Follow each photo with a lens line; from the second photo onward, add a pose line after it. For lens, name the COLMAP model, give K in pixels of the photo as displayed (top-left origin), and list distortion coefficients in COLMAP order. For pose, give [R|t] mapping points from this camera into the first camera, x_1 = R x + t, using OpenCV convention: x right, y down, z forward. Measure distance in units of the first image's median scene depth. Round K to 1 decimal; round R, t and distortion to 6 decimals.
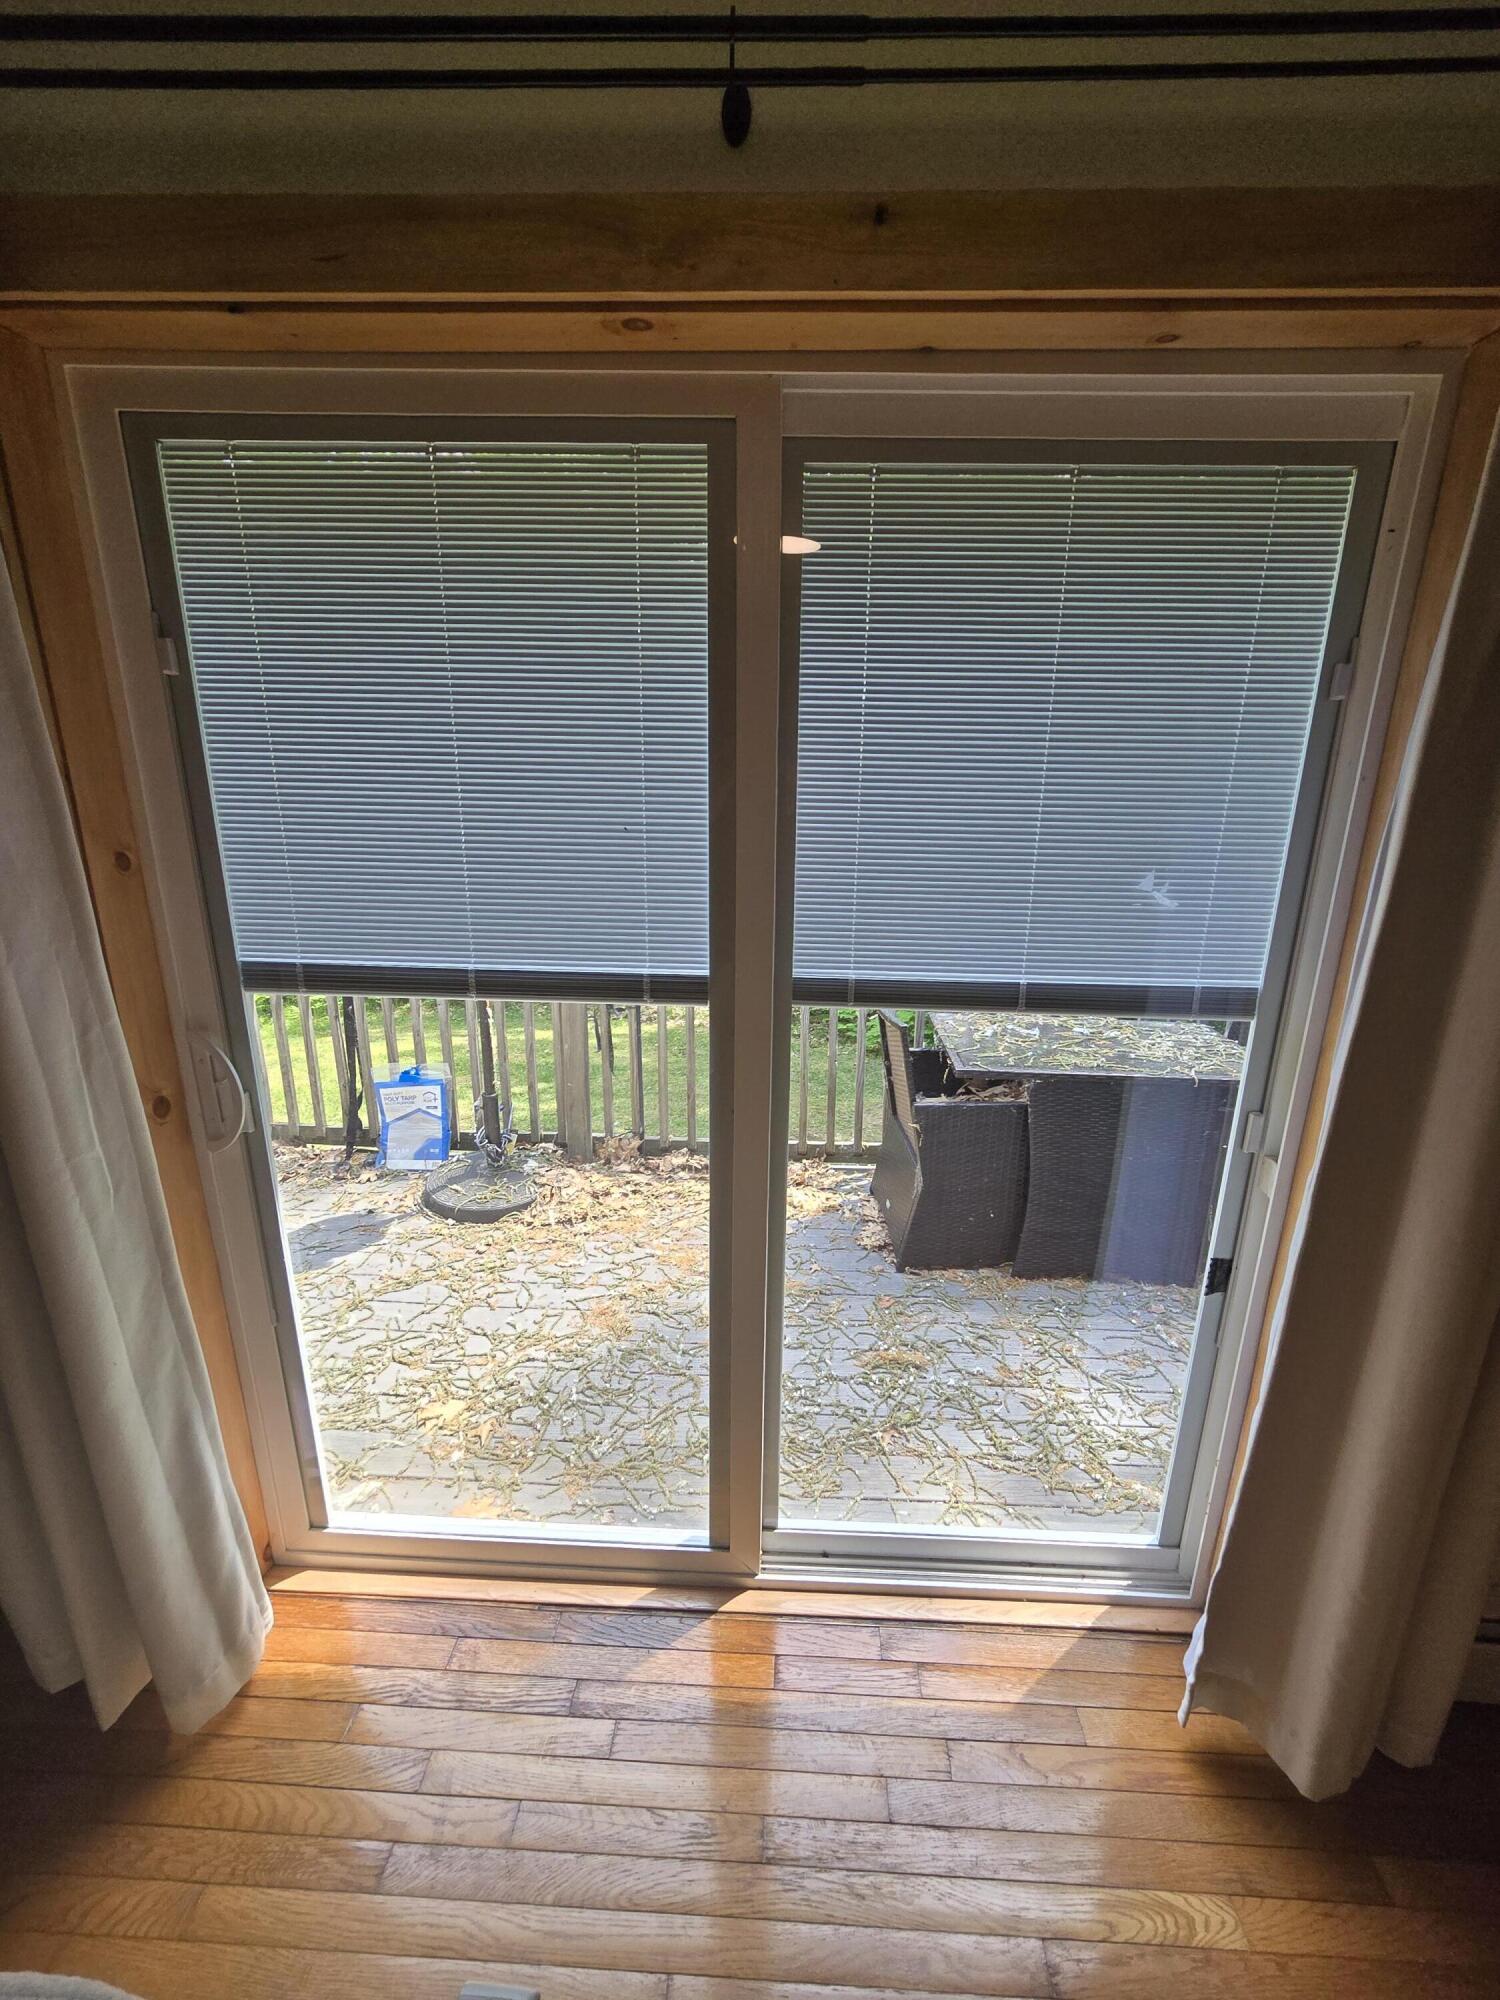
lens RADIAL K [[821.3, 0, 762.3], [0, 821.3, 1004.9], [0, 0, 1]] dist [0.000950, 0.001536]
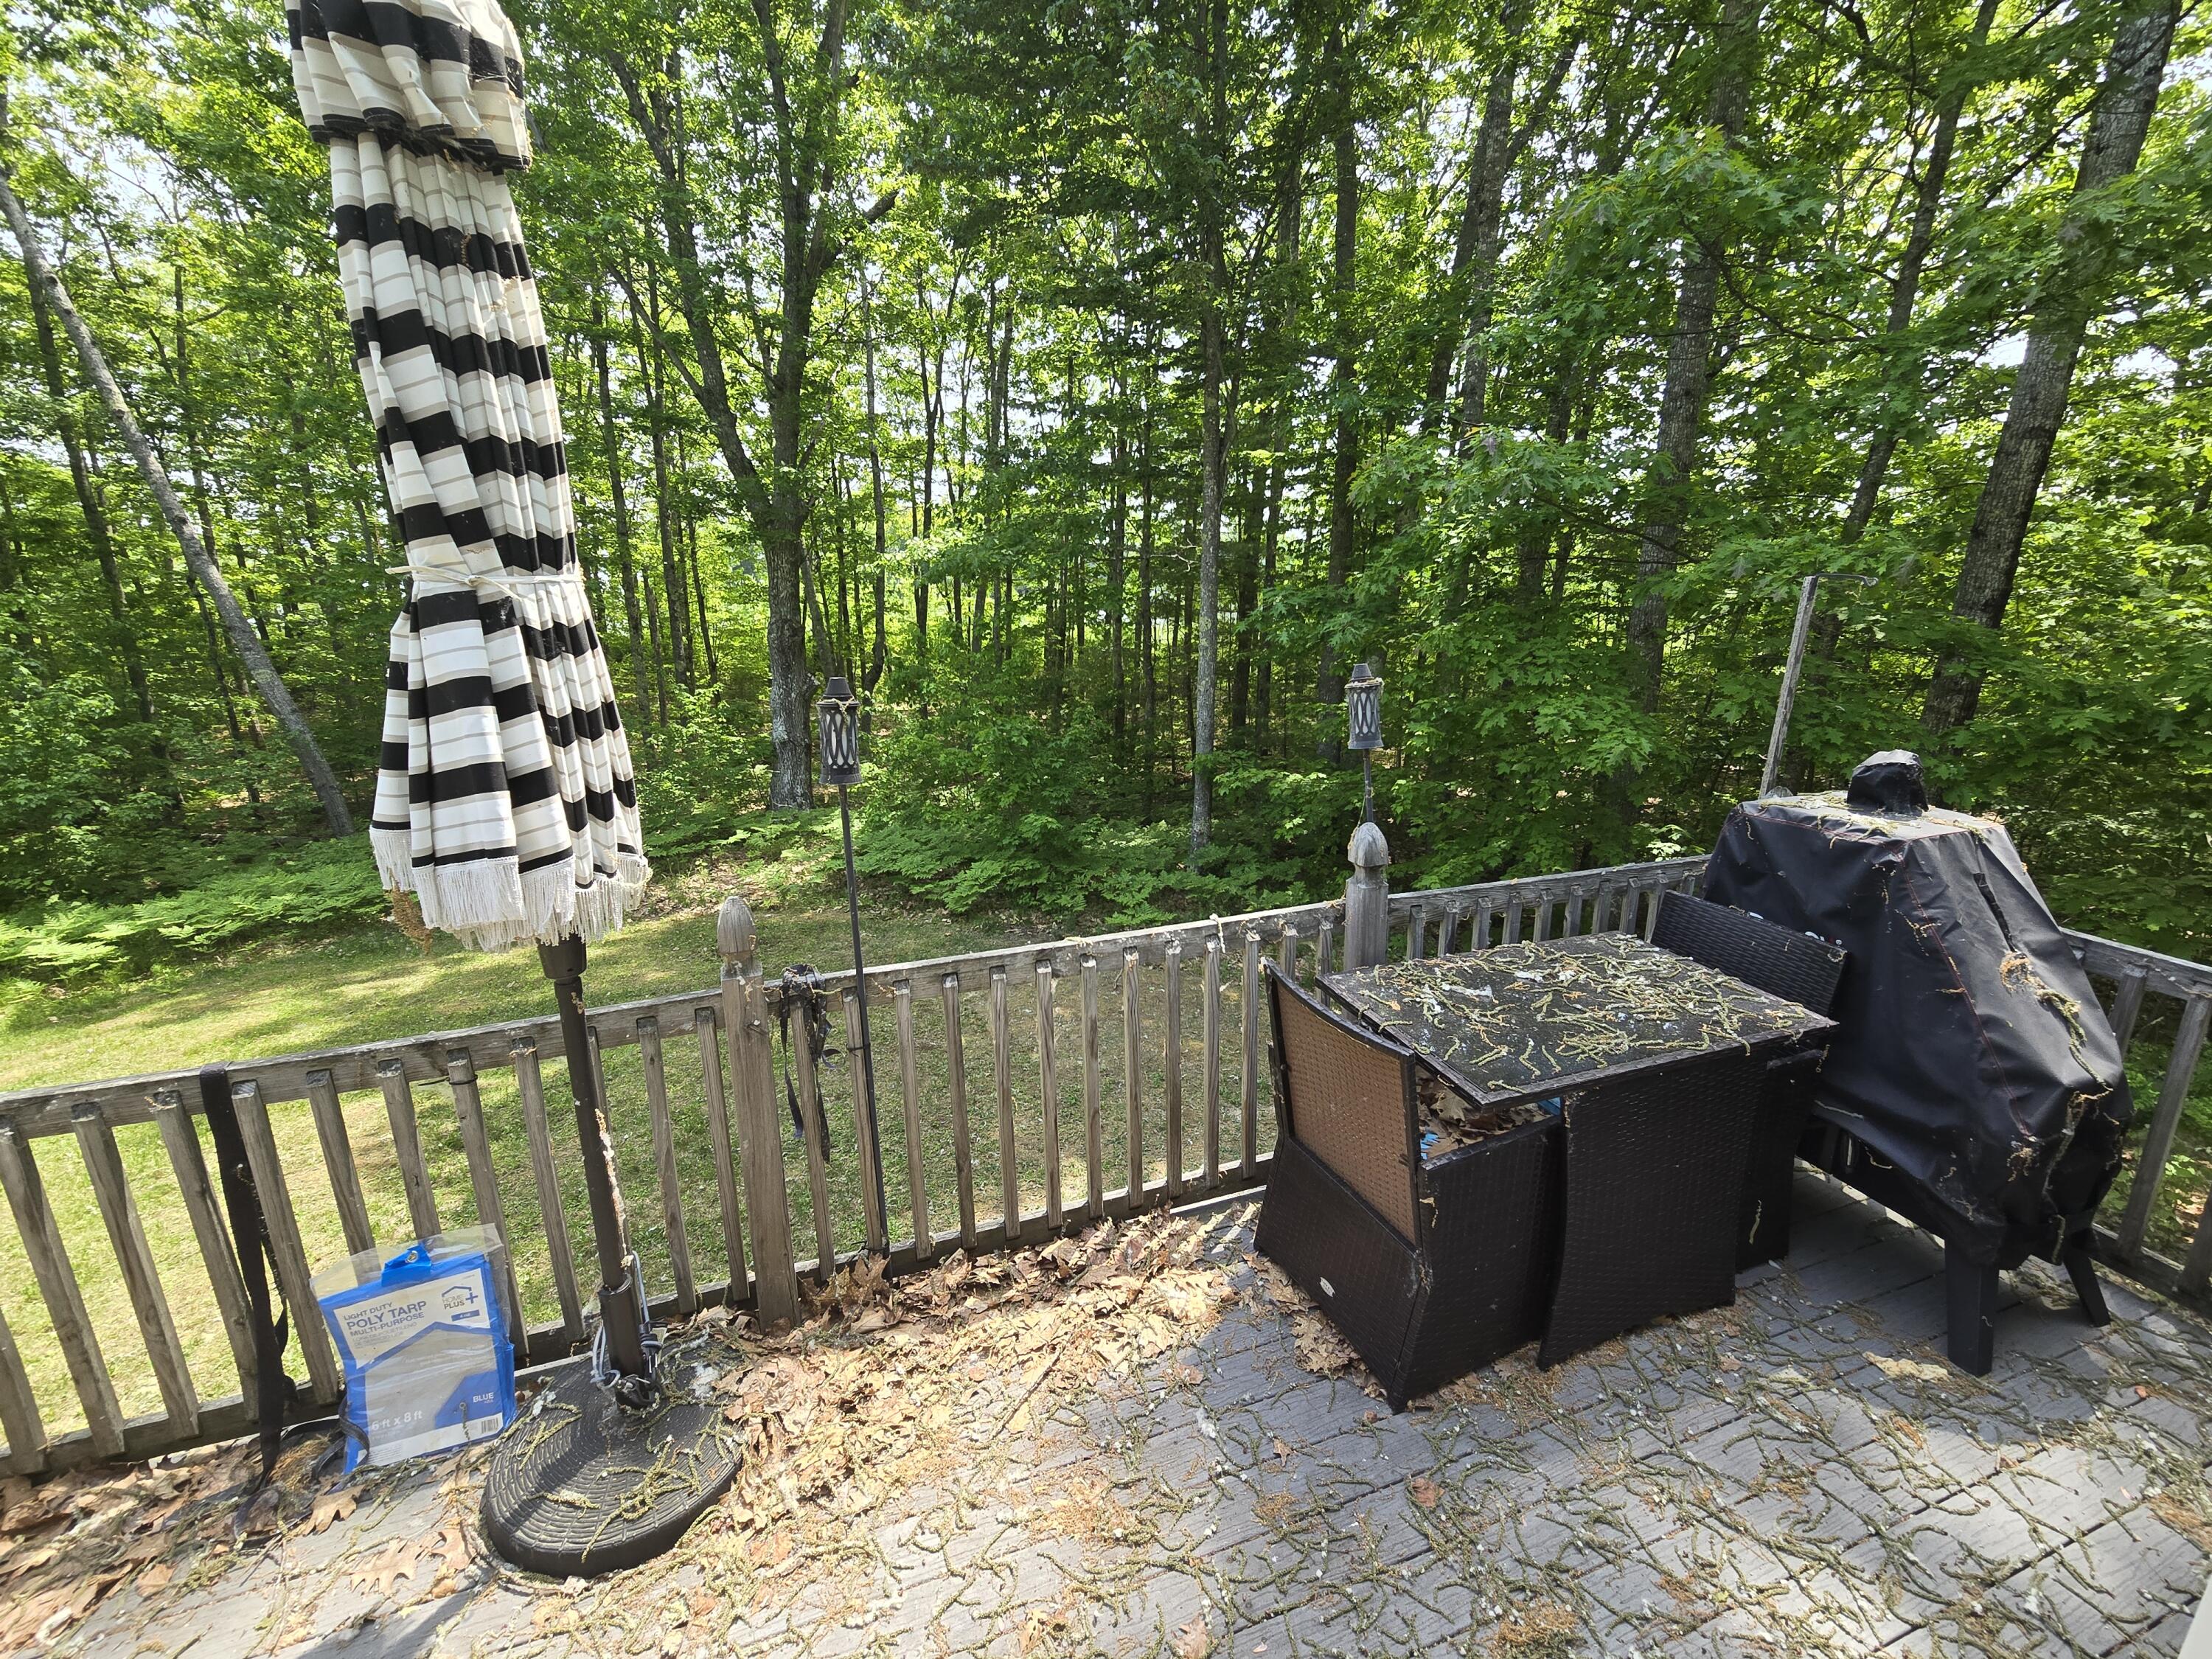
lens RADIAL K [[908.3, 0, 1097.7], [0, 908.3, 820.0], [0, 0, 1]] dist [0.000950, 0.001536]
pose [[0.928867, -0.117366, 0.351328, -0.201021], [0.121360, 0.992551, 0.010716, -0.139210], [-0.349969, 0.032684, 0.936191, 0.325220]]
